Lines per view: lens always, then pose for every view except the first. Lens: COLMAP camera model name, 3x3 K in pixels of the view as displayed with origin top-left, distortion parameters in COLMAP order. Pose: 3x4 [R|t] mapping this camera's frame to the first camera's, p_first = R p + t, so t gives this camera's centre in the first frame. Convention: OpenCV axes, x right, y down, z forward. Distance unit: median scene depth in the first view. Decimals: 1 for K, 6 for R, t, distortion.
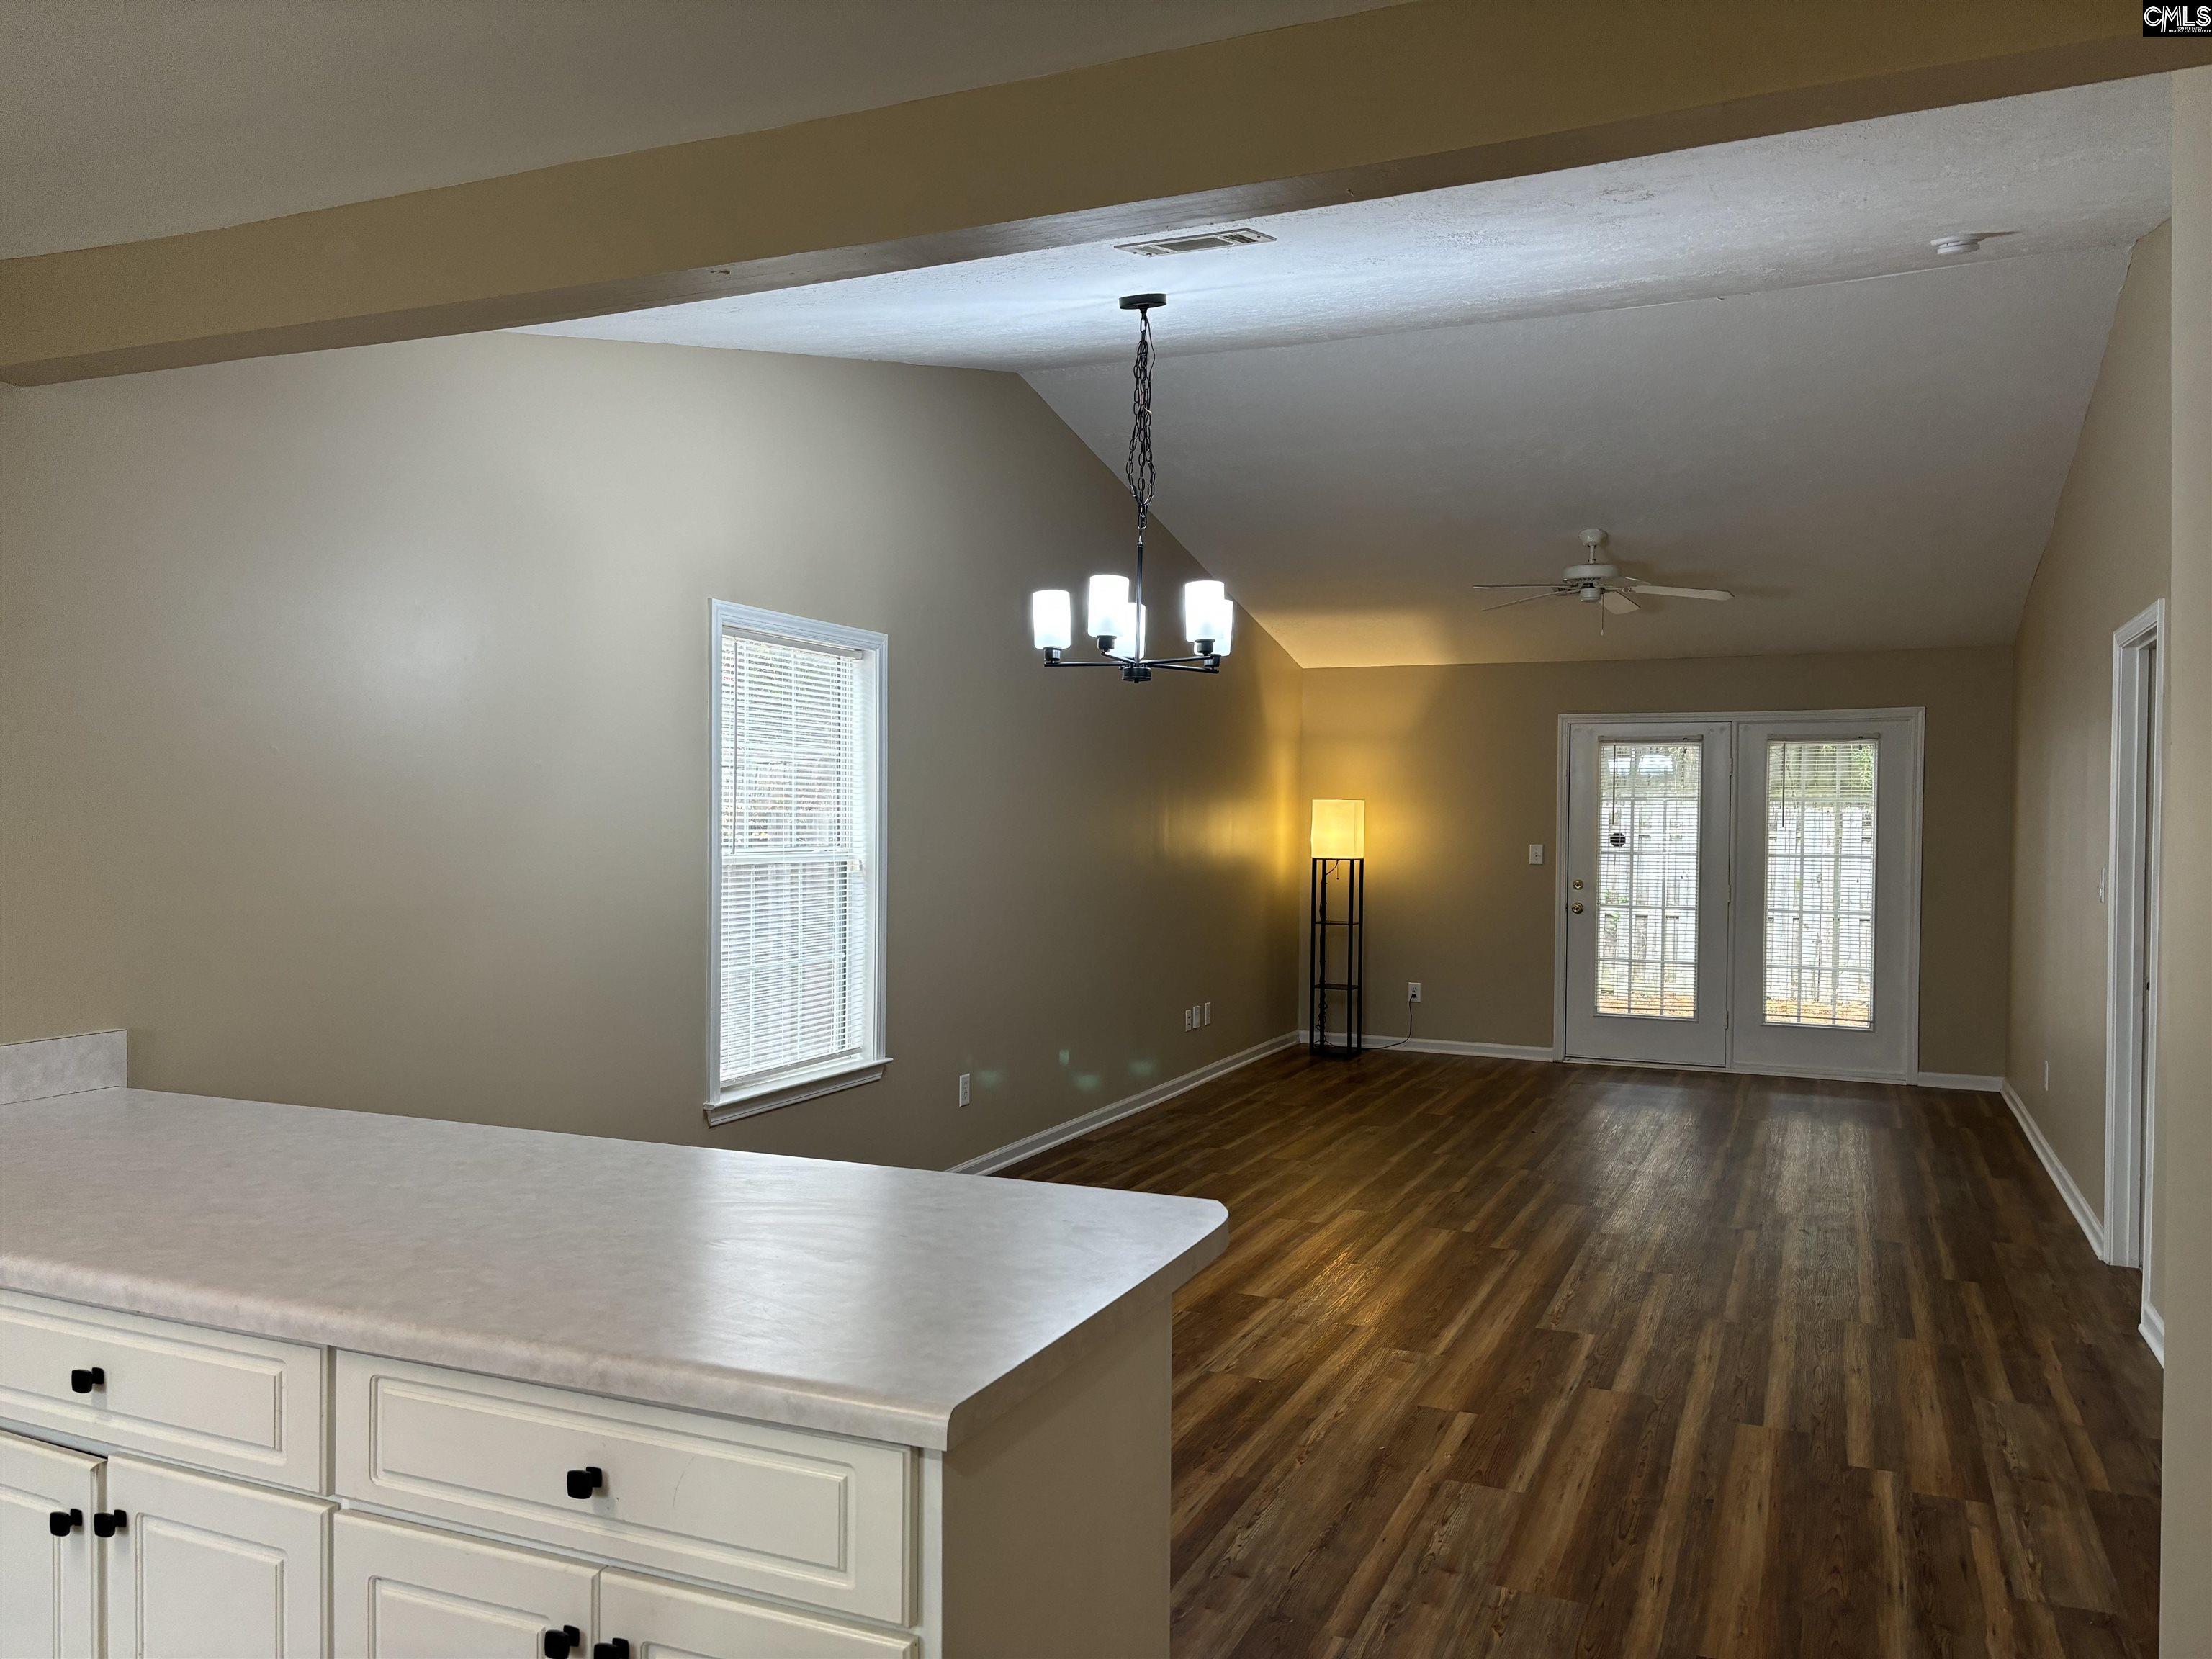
lens RADIAL K [[1667.1, 0, 1097.8], [0, 1667.1, 838.9], [0, 0, 1]] dist [0.025488, -0.003266]
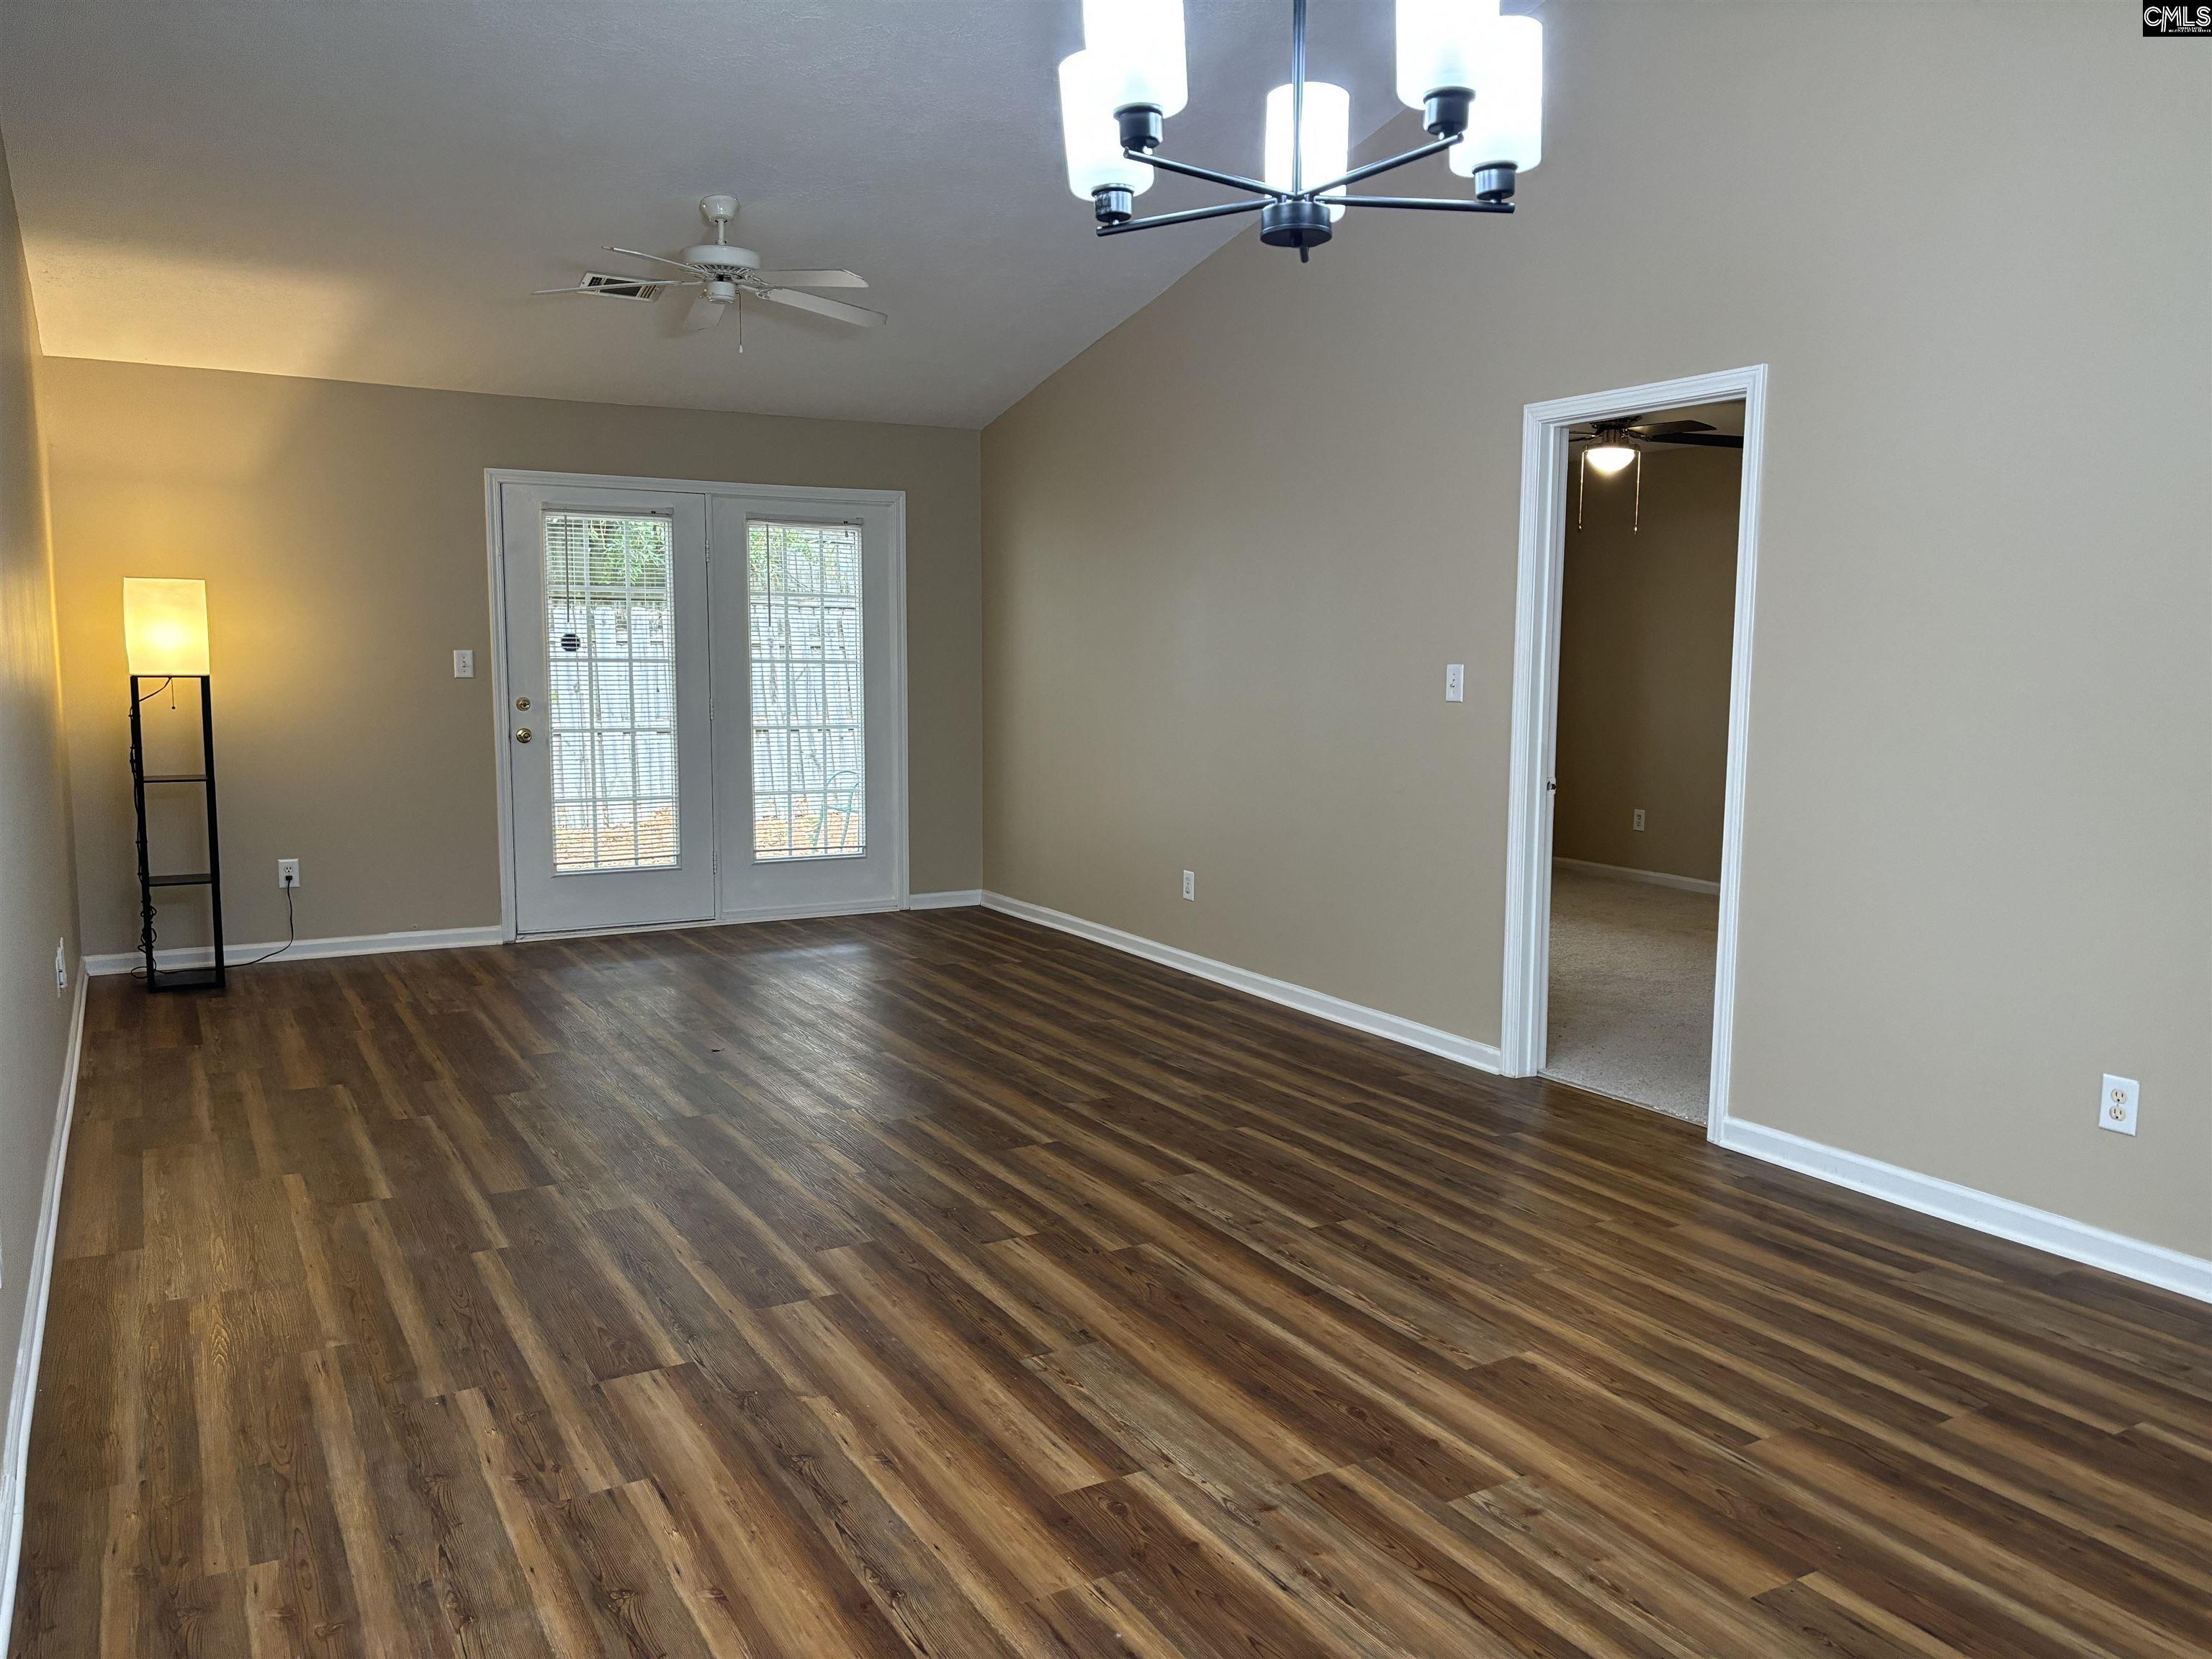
lens RADIAL K [[1667.1, 0, 1097.8], [0, 1667.1, 838.9], [0, 0, 1]] dist [0.025488, -0.003266]
pose [[0.597328, -0.100246, 0.795708, -0.169629], [0.009409, 0.992965, 0.118034, 0.001654], [-0.801942, -0.063019, 0.594069, 0.374366]]
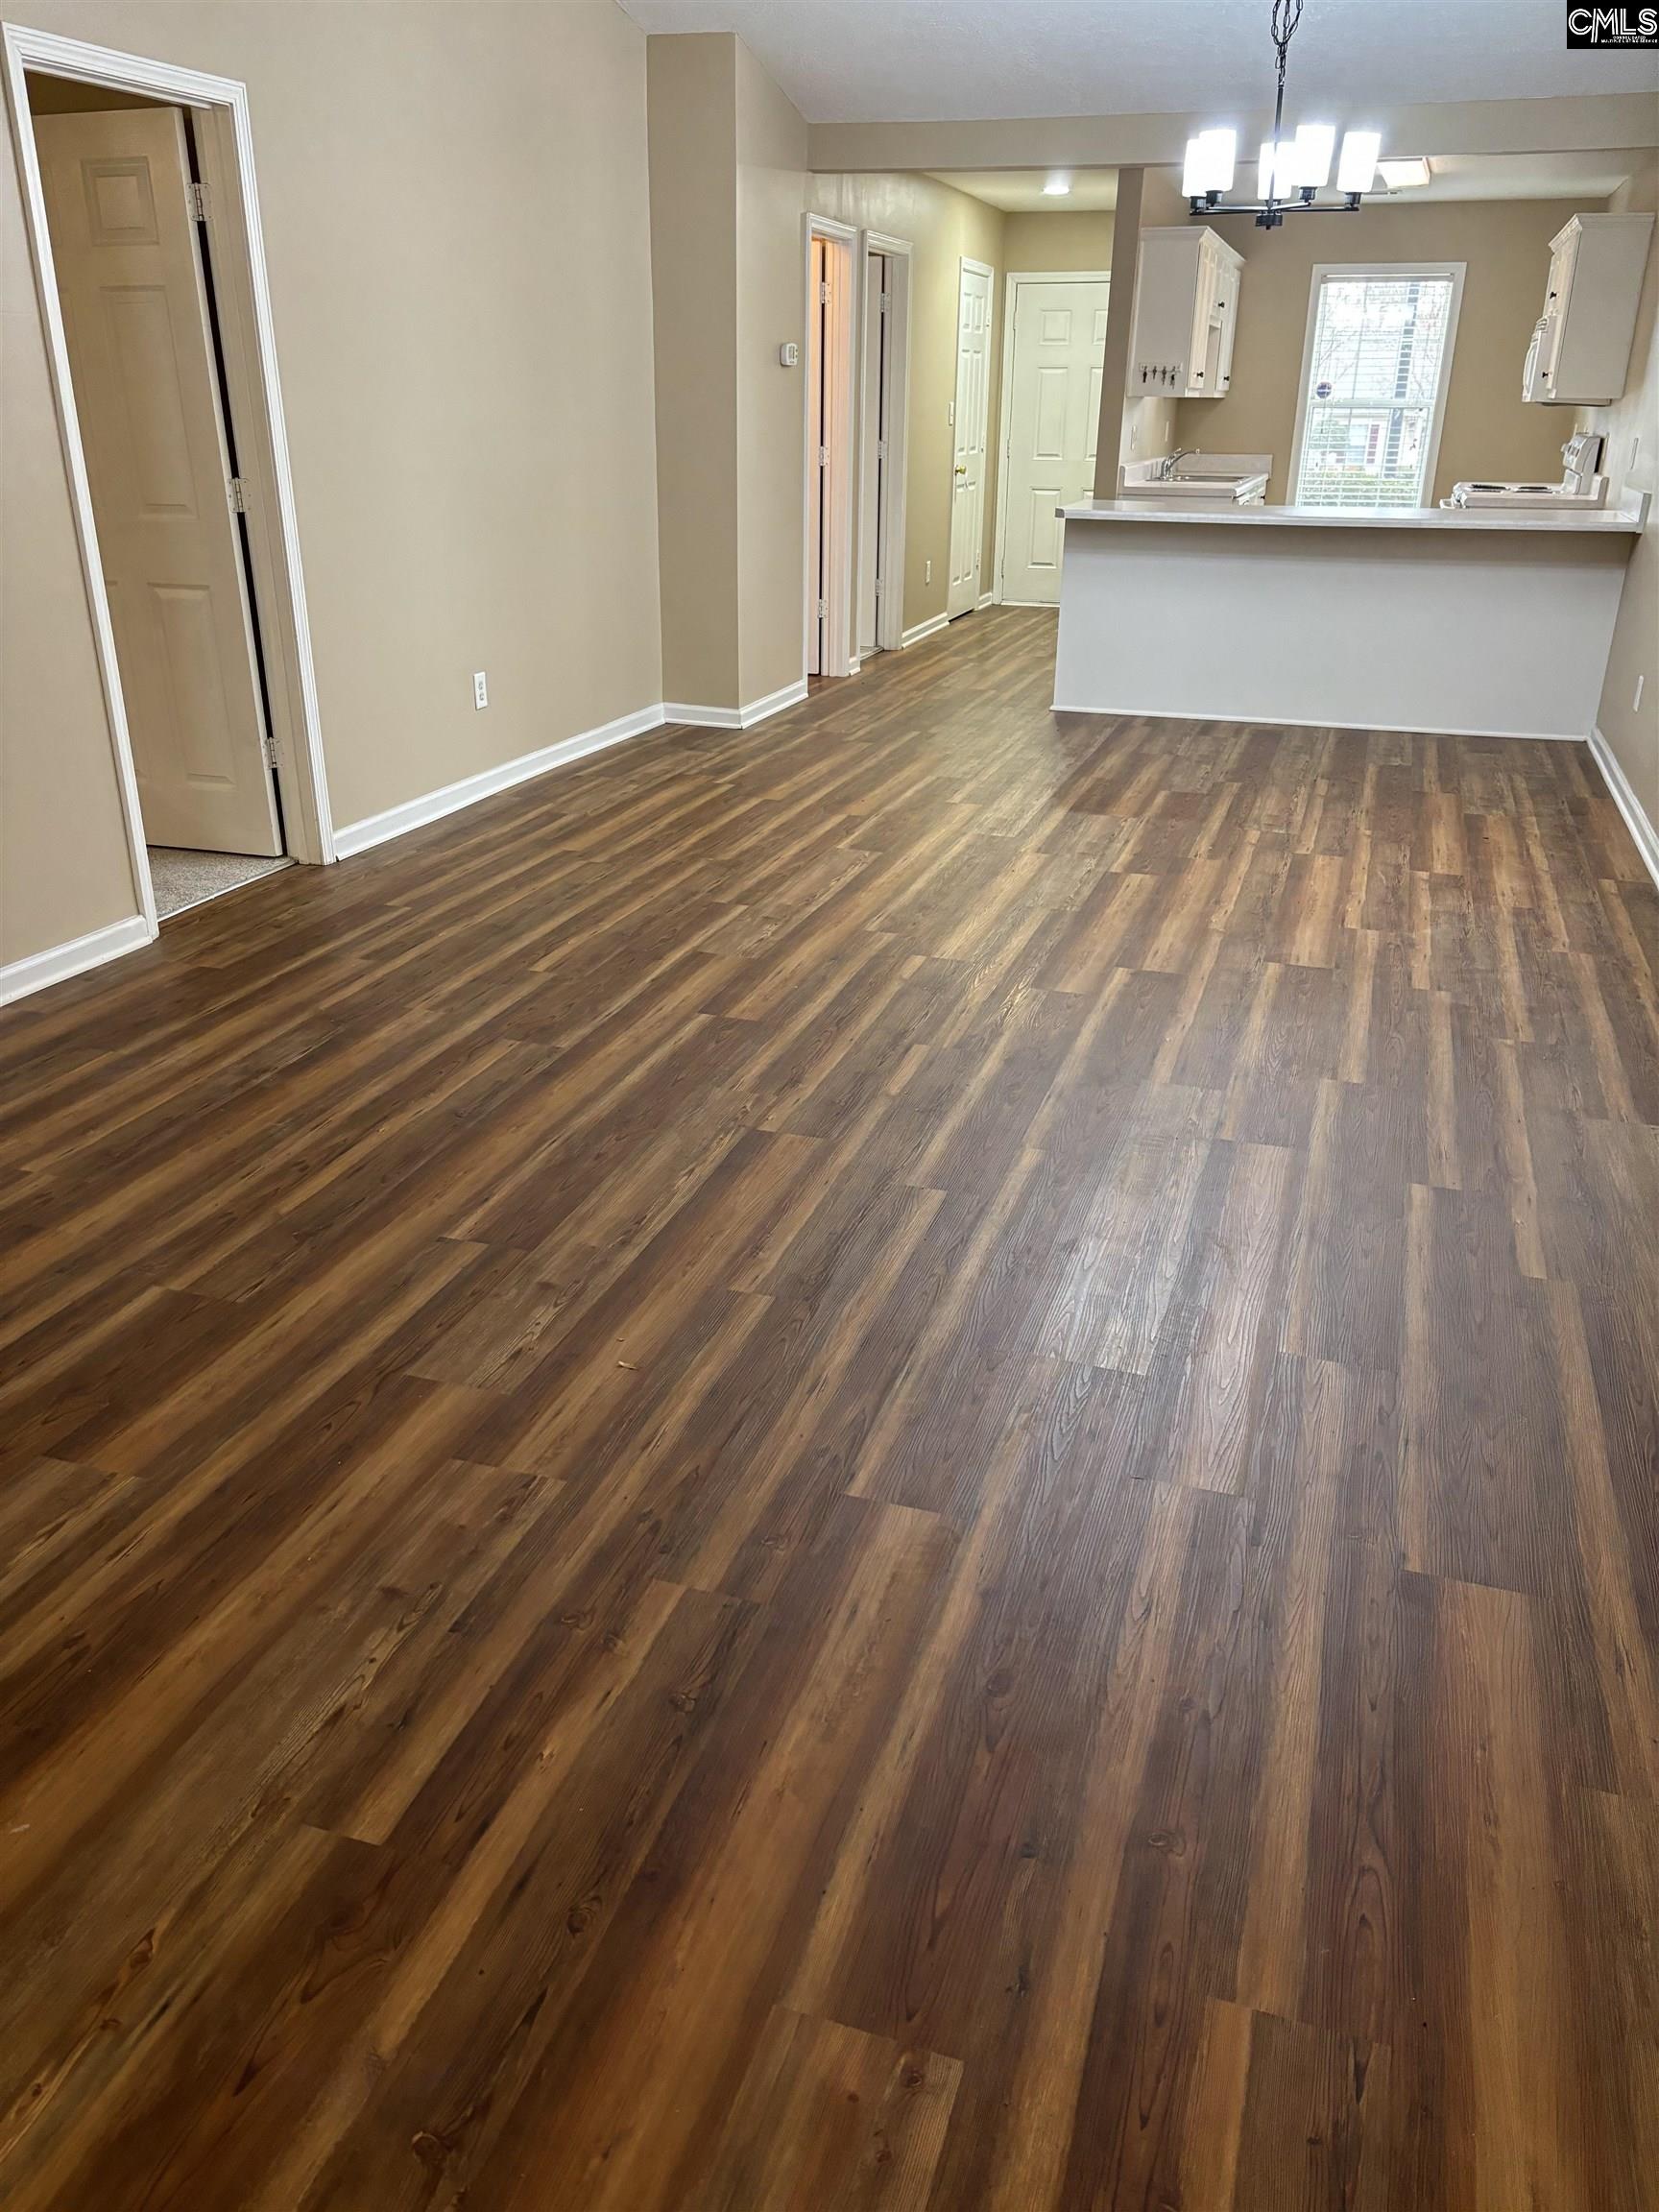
lens RADIAL K [[1654.7, 0, 829.5], [0, 1654.7, 1106.0], [0, 0, 1]] dist [0.097453, -0.114579]
pose [[-0.994609, 0.023037, -0.101107, 0.212621], [-0.020095, 0.913713, 0.405862, -0.005129], [0.101733, 0.405706, -0.908324, 1.069391]]
